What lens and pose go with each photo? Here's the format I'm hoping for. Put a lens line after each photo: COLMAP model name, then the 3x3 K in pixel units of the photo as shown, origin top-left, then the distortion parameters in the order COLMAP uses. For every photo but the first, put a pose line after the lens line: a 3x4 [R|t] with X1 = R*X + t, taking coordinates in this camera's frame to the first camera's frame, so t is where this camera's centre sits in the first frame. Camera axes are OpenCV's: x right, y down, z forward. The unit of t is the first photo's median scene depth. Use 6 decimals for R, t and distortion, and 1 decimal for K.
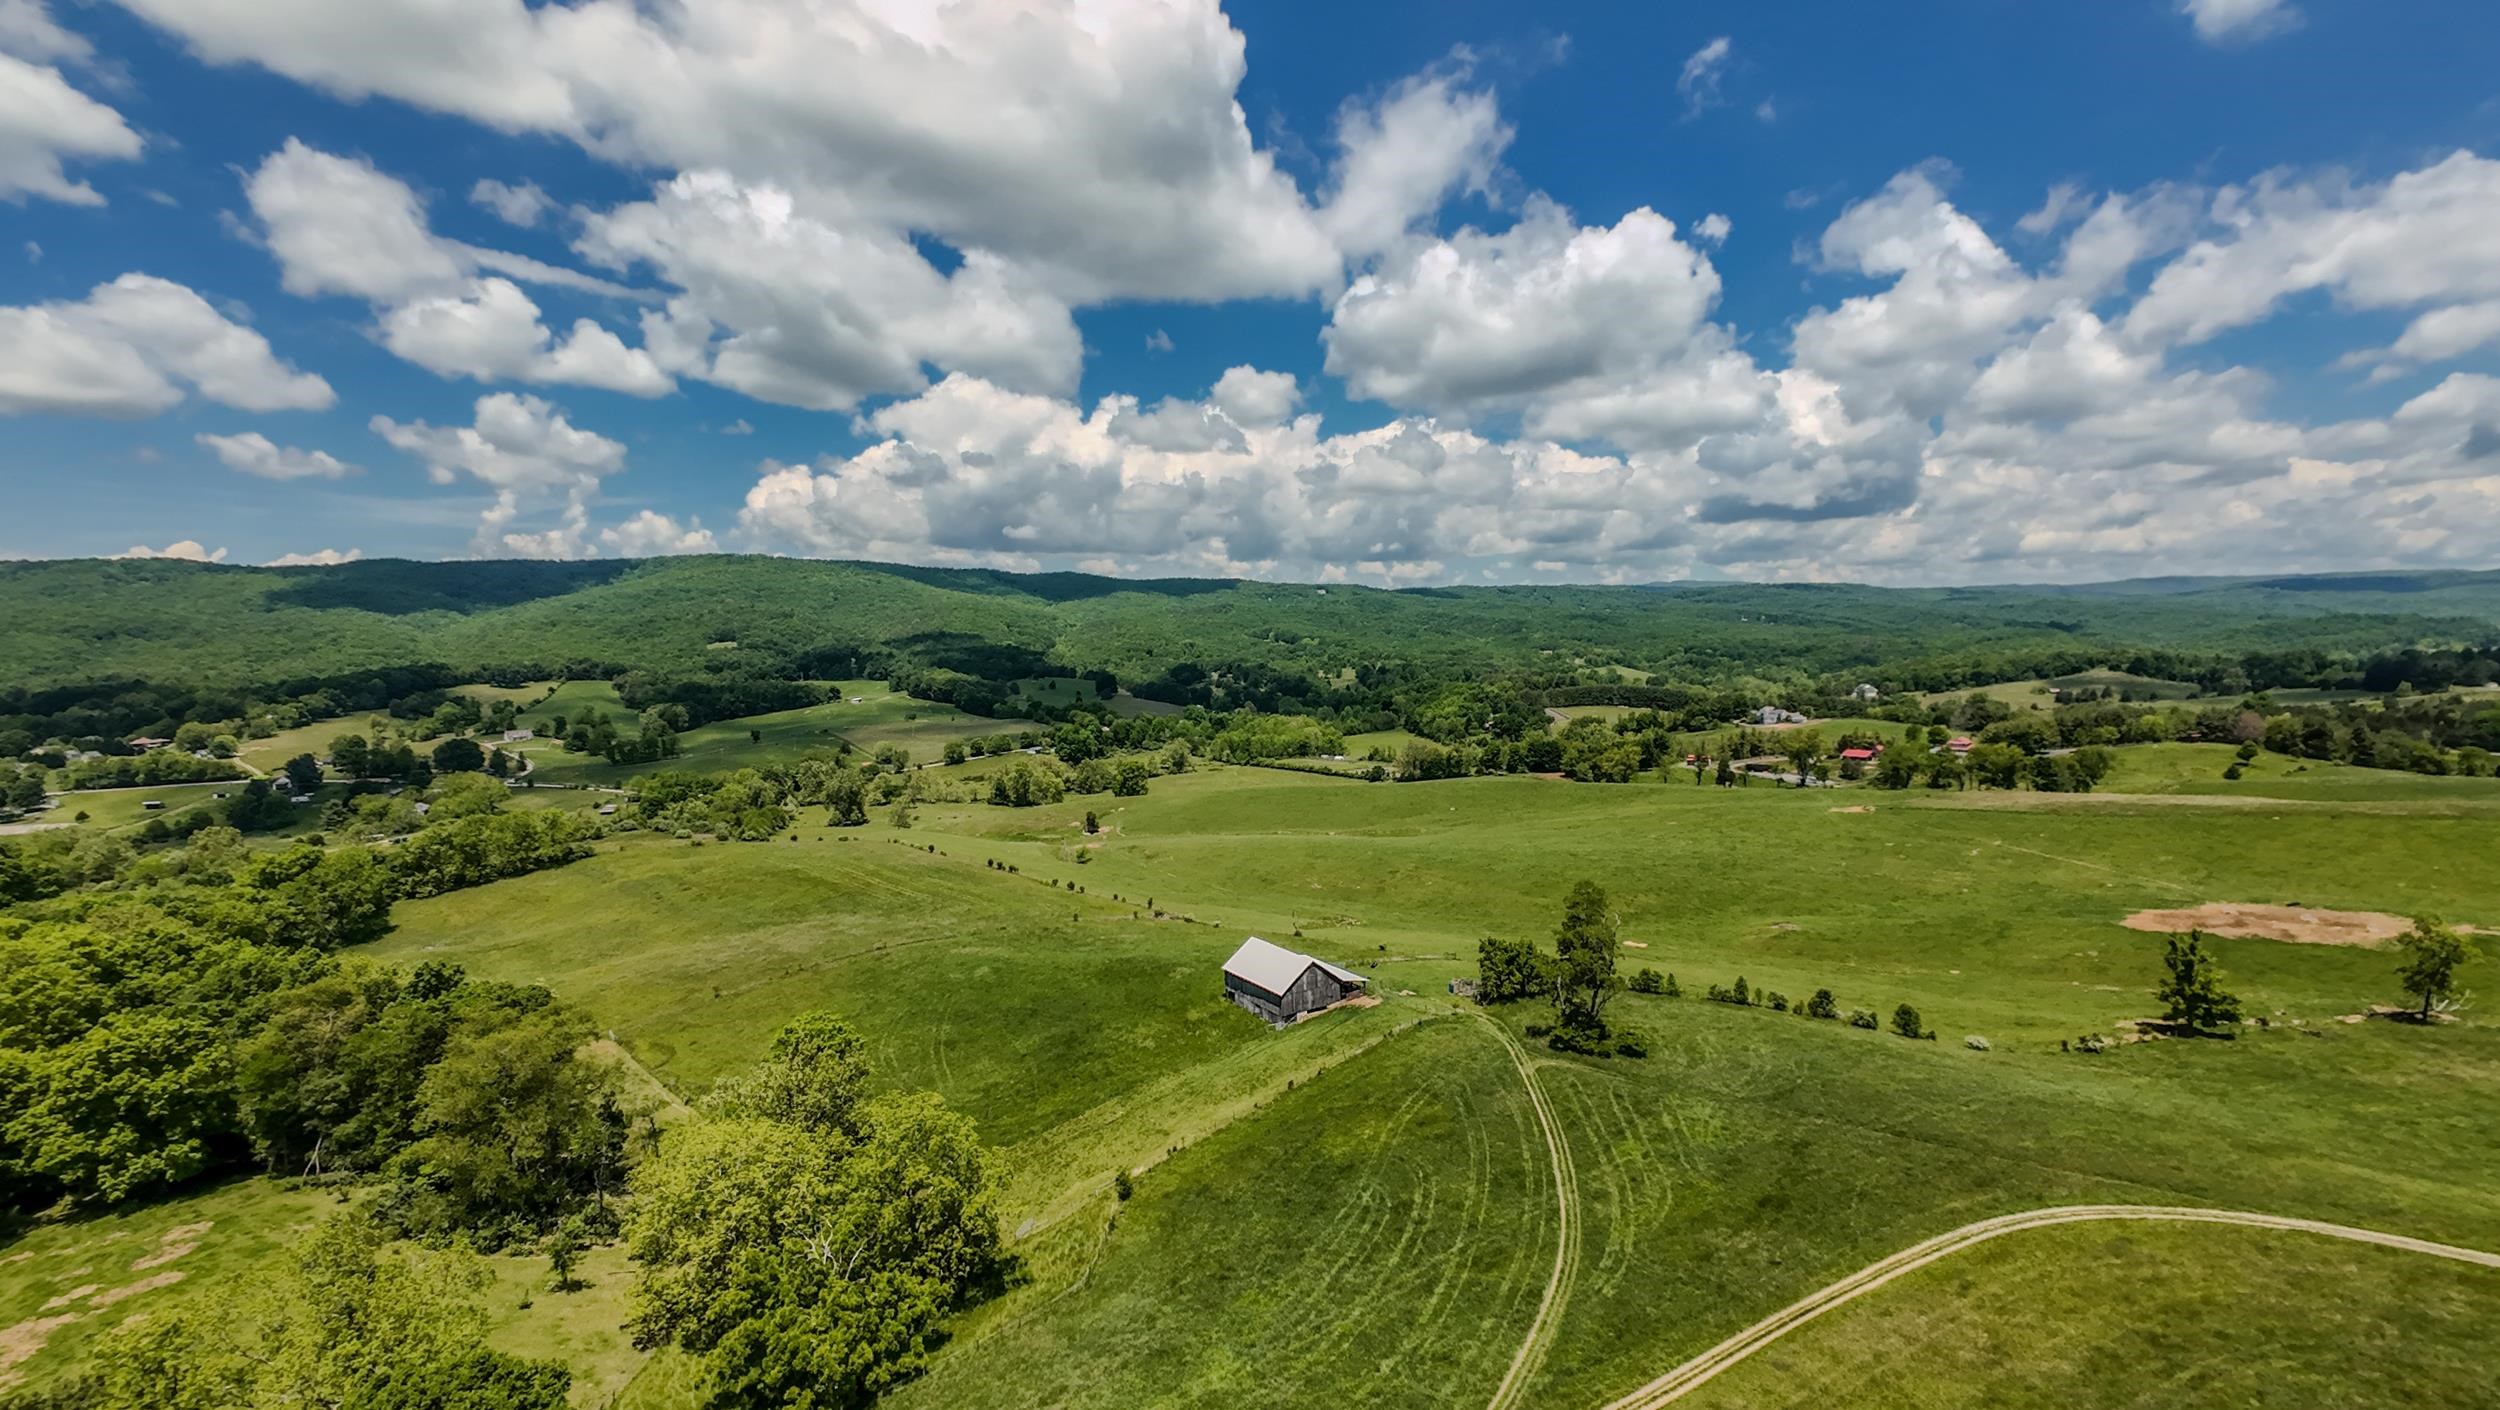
lens RADIAL K [[1105.3, 0, 1256.2], [0, 1105.3, 732.6], [0, 0, 1]] dist [0.001109, 0.000182]
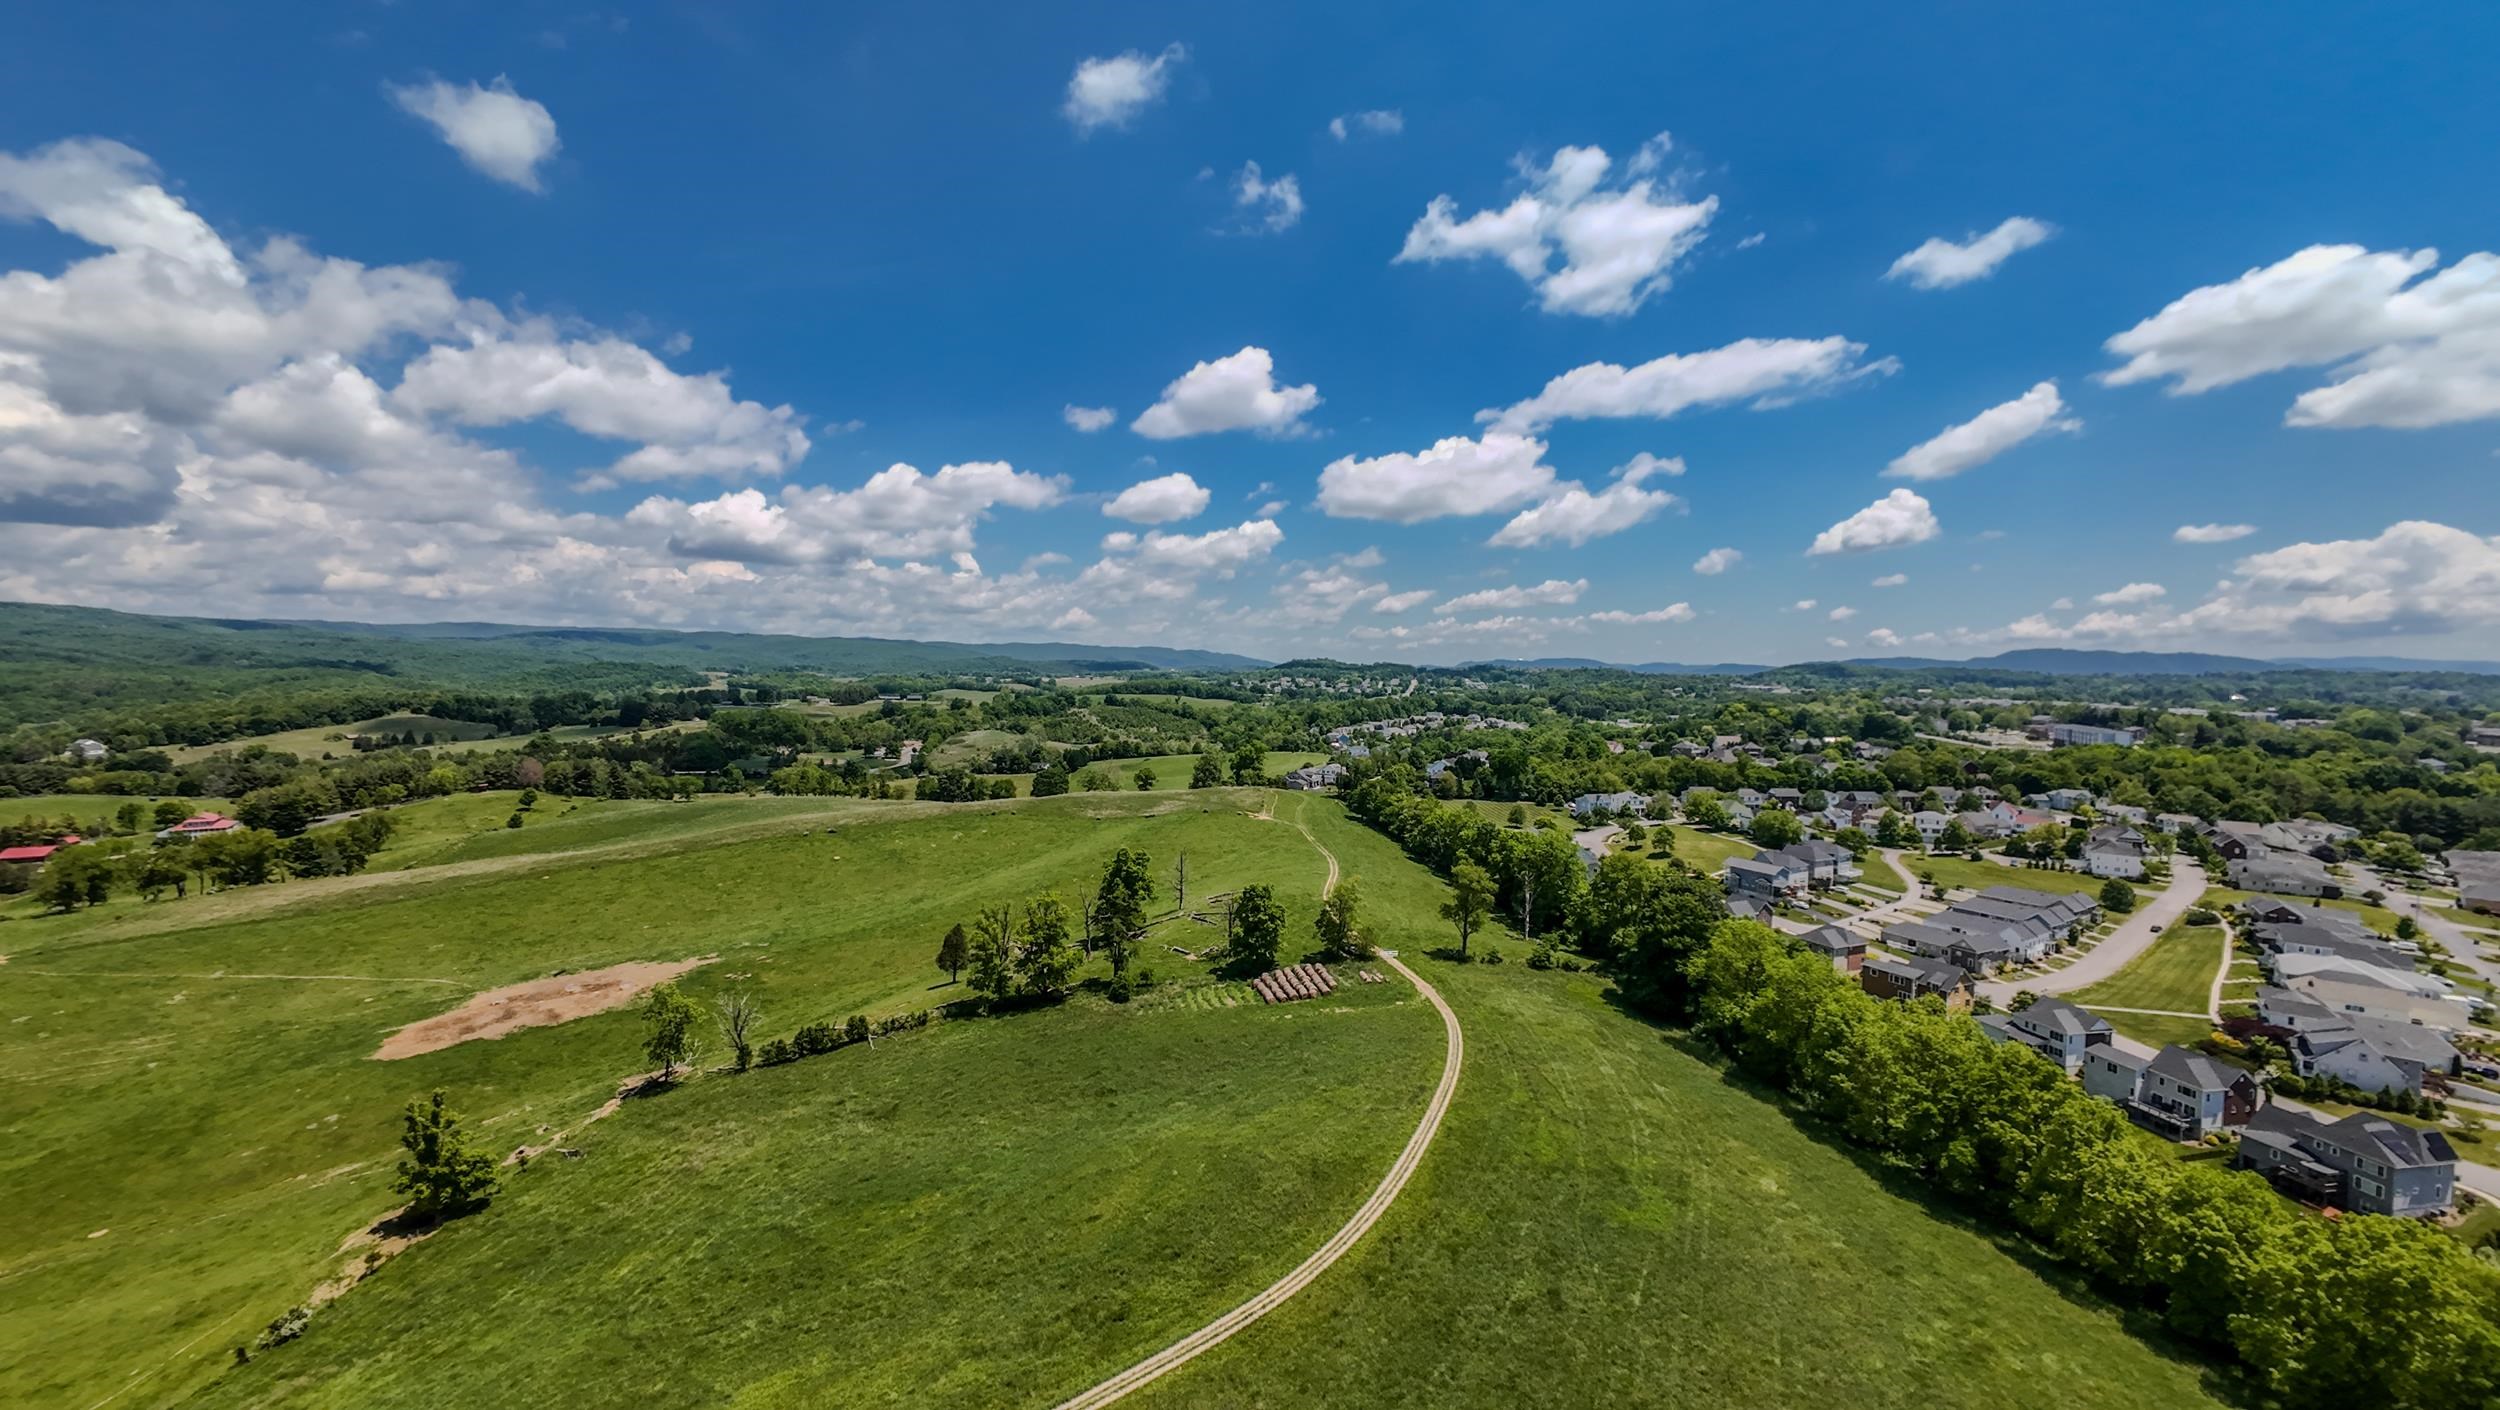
lens RADIAL K [[992.3, 0, 1256.5], [0, 992.3, 678.2], [0, 0, 1]] dist [0.001727, 0.000144]
pose [[0.215424, 0.010054, 0.976469, 0.075615], [0.071134, 0.997129, -0.025960, -0.018850], [-0.973926, 0.075052, 0.214090, 0.067186]]
